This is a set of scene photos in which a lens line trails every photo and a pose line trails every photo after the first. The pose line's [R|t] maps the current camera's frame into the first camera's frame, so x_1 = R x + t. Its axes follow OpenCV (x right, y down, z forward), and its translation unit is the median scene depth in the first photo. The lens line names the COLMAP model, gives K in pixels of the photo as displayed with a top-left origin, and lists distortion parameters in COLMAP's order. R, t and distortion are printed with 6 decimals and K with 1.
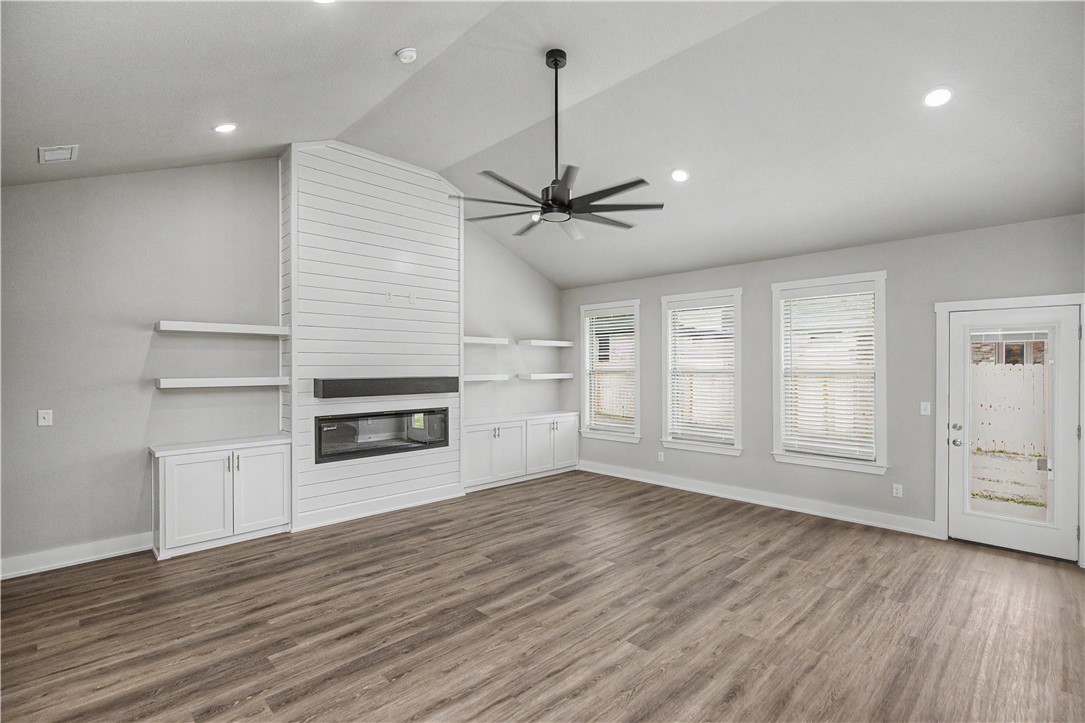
lens RADIAL K [[501.9, 0, 558.5], [0, 501.9, 363.6], [0, 0, 1]] dist [0.000432, -0.000077]
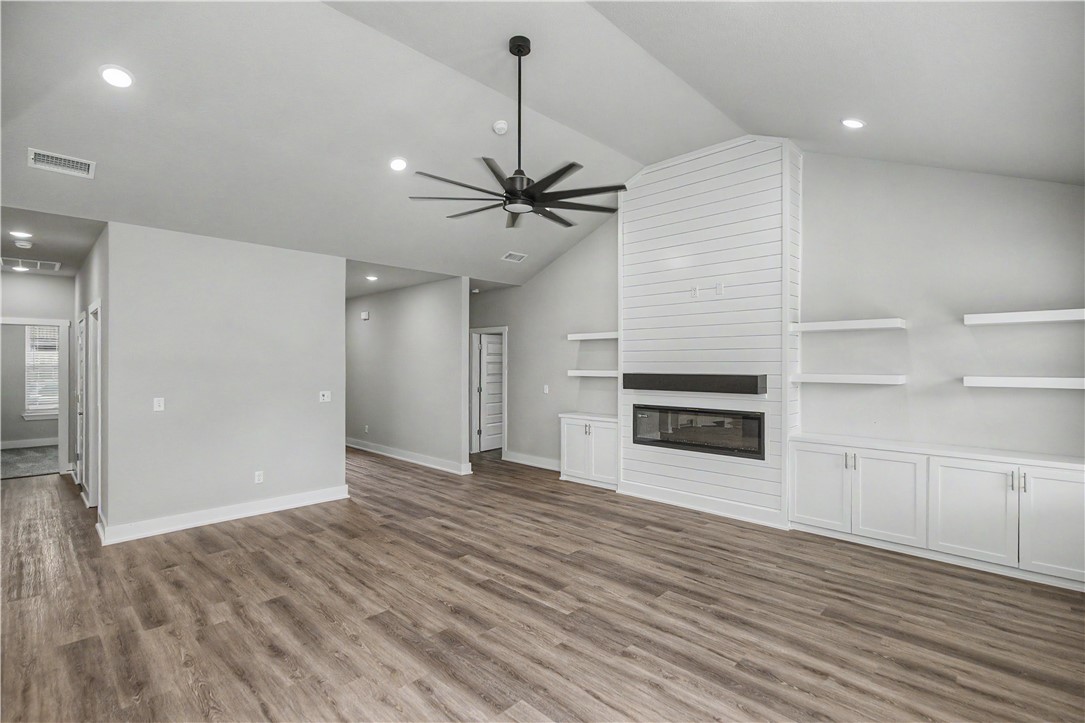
lens RADIAL K [[501.9, 0, 541.7], [0, 501.9, 363.9], [0, 0, 1]] dist [0.000432, -0.000077]
pose [[0.011627, 0.000756, -0.999932, 0.813006], [0.003003, 0.999995, 0.000791, 0.008759], [0.999928, -0.003012, 0.011624, 0.871334]]
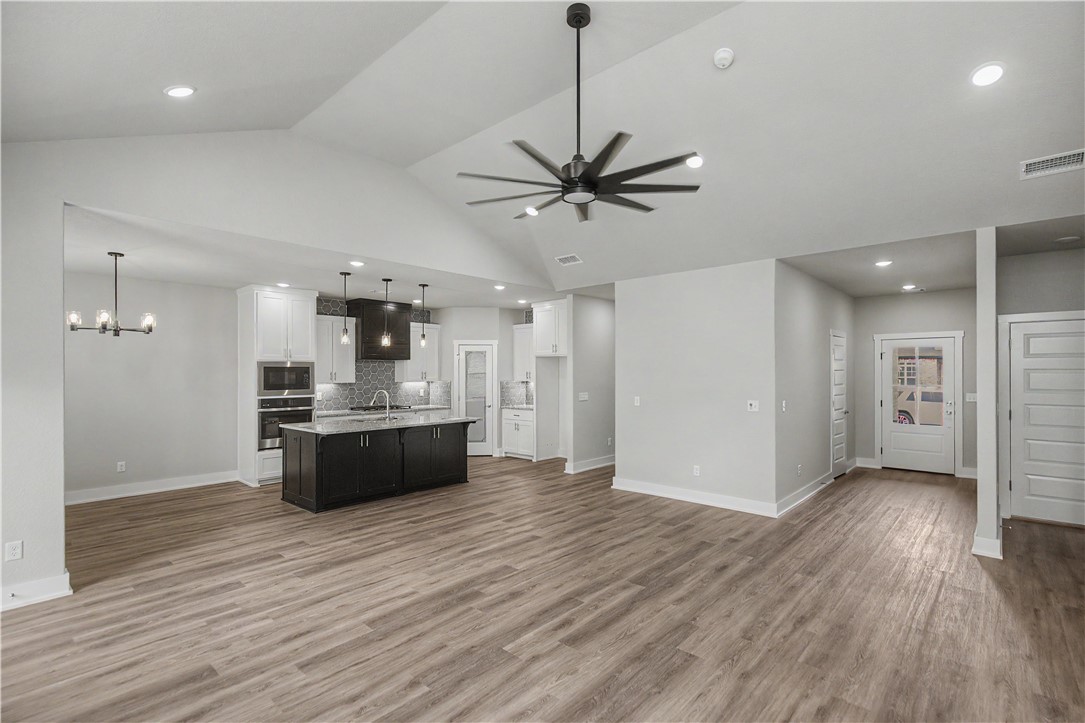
lens RADIAL K [[501.9, 0, 566.7], [0, 501.9, 374.2], [0, 0, 1]] dist [0.000432, -0.000077]
pose [[-0.997426, 0.003247, -0.071627, 0.066184], [0.003223, 0.999995, 0.000456, 0.009654], [0.071628, 0.000224, -0.997431, 1.566896]]
